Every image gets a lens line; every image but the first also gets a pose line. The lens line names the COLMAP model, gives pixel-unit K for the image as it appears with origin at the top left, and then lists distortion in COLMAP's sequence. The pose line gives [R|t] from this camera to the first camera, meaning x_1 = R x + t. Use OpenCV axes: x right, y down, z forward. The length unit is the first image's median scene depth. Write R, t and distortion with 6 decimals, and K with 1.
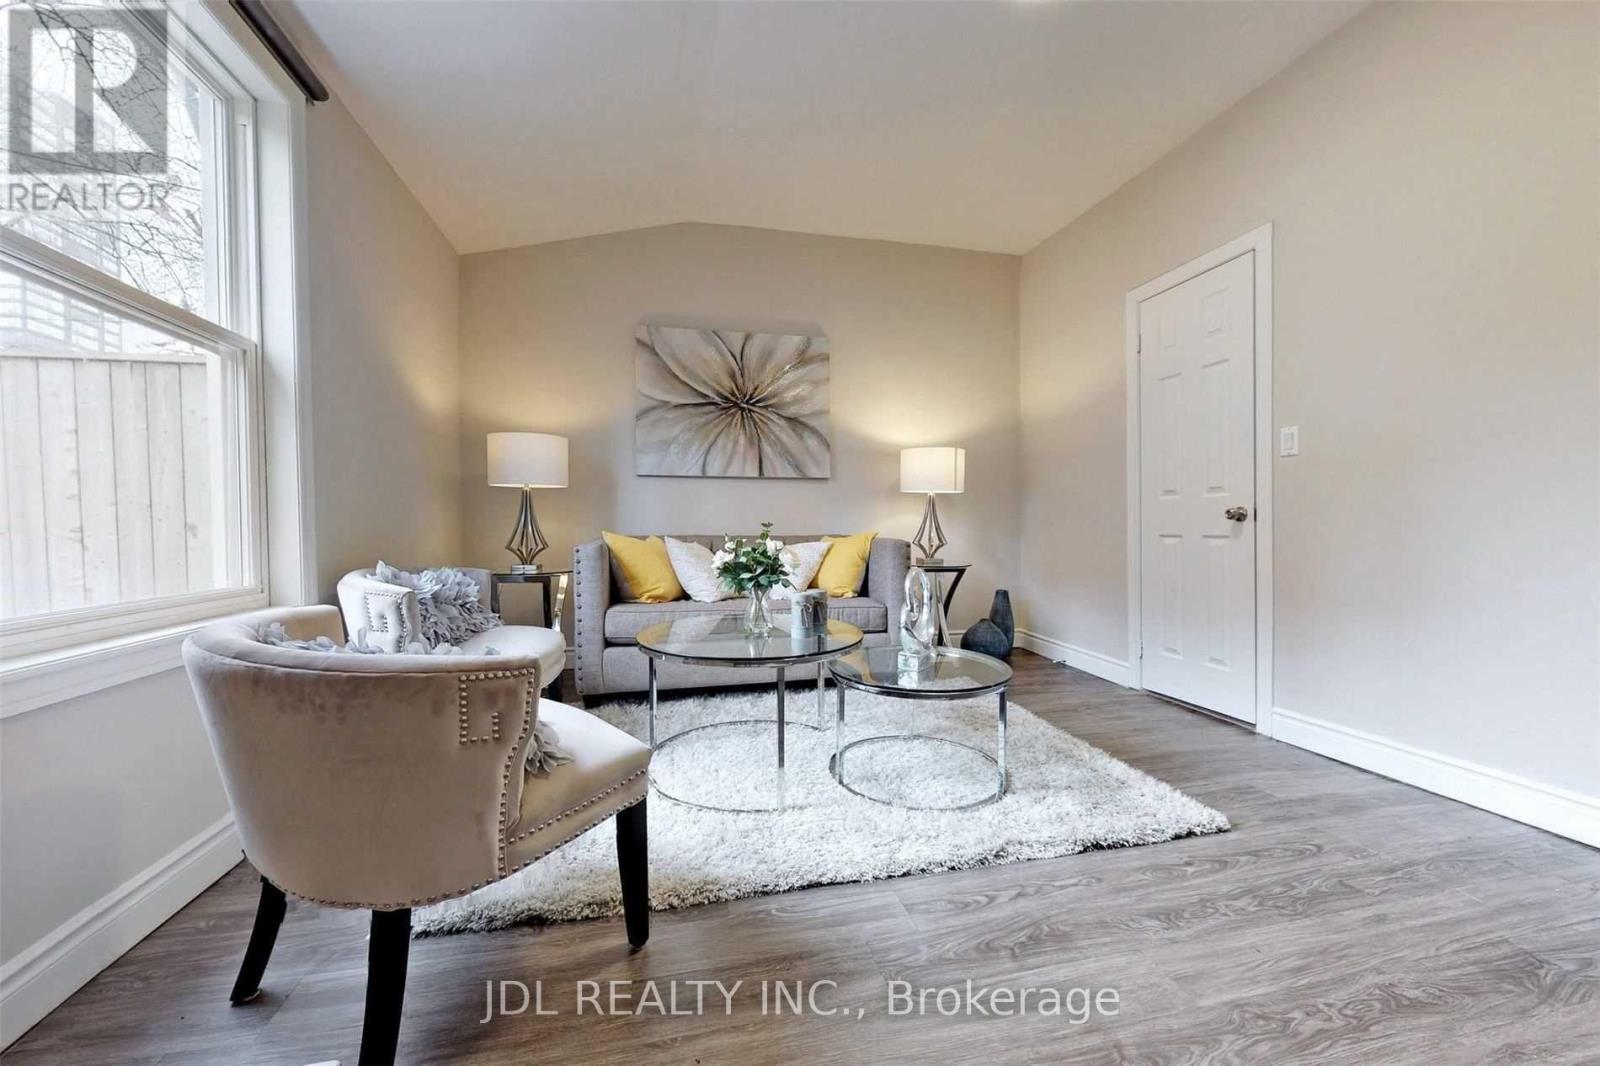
lens RADIAL K [[556.1, 0, 800.0], [0, 556.1, 533.0], [0, 0, 1]] dist [0.000326, 0.000028]
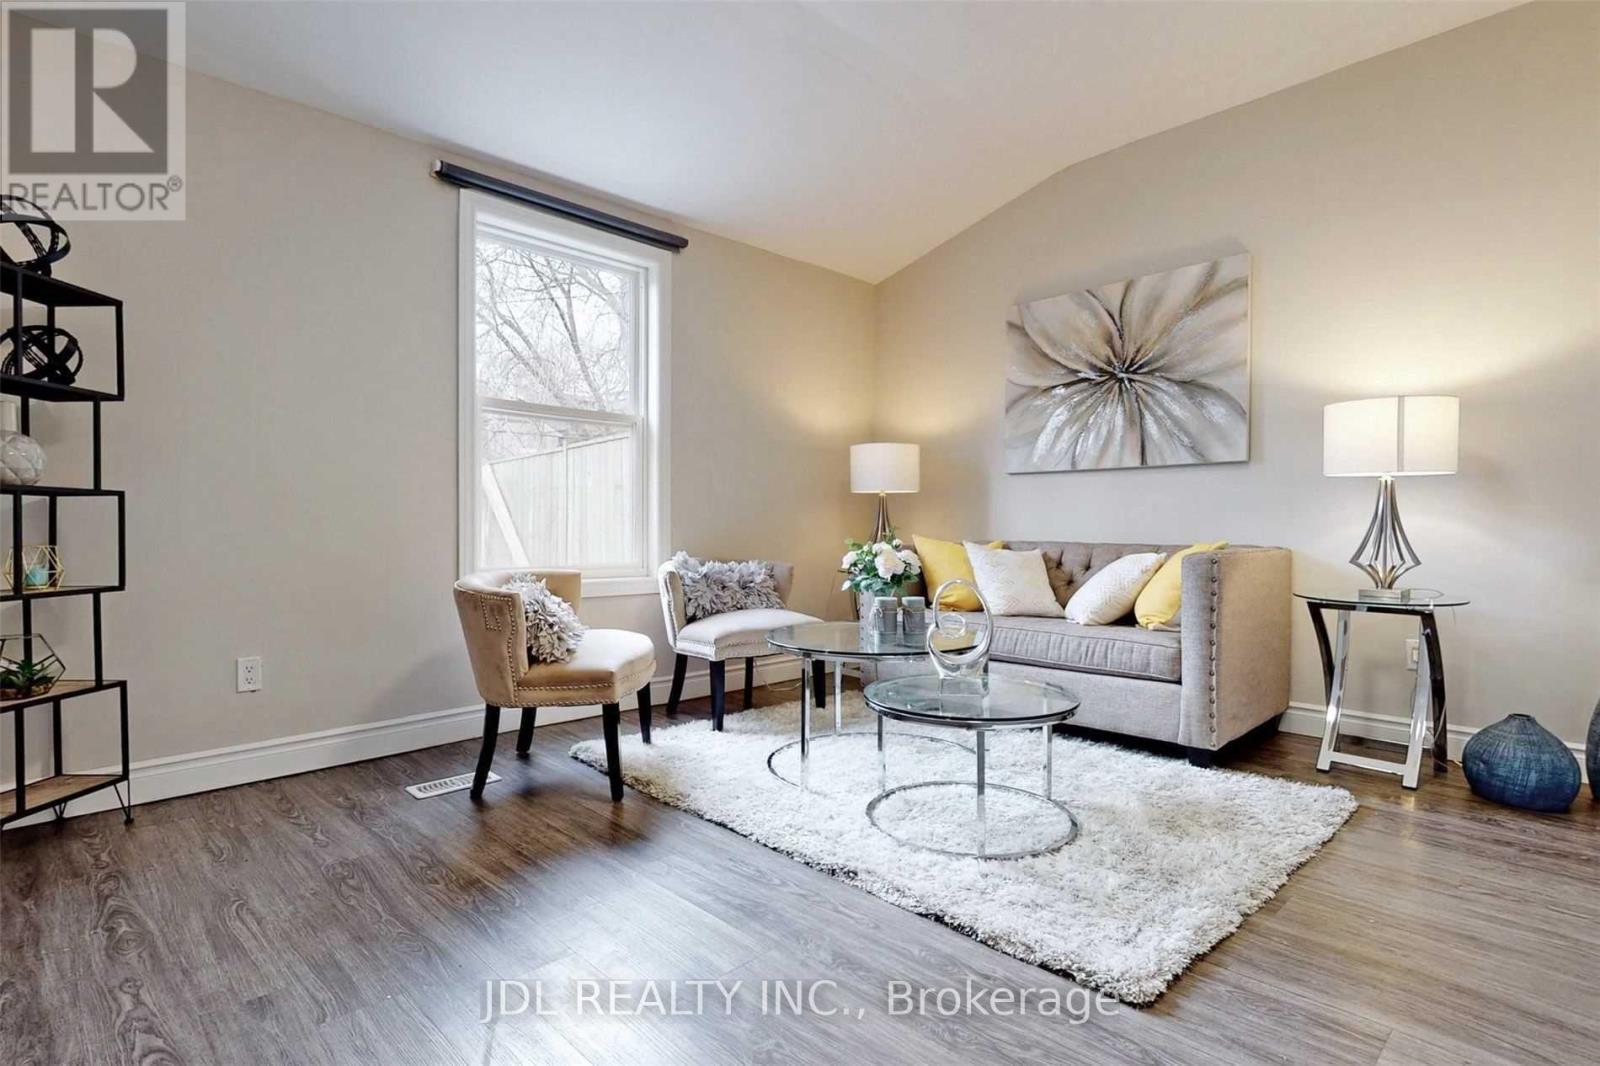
lens RADIAL K [[698.6, 0, 803.3], [0, 698.6, 526.1], [0, 0, 1]] dist [-0.000185, -0.000010]
pose [[0.586618, 0.000691, -0.809863, 0.428227], [-0.017615, 0.999774, -0.011907, -0.000167], [0.809672, 0.021251, 0.586498, 0.075015]]
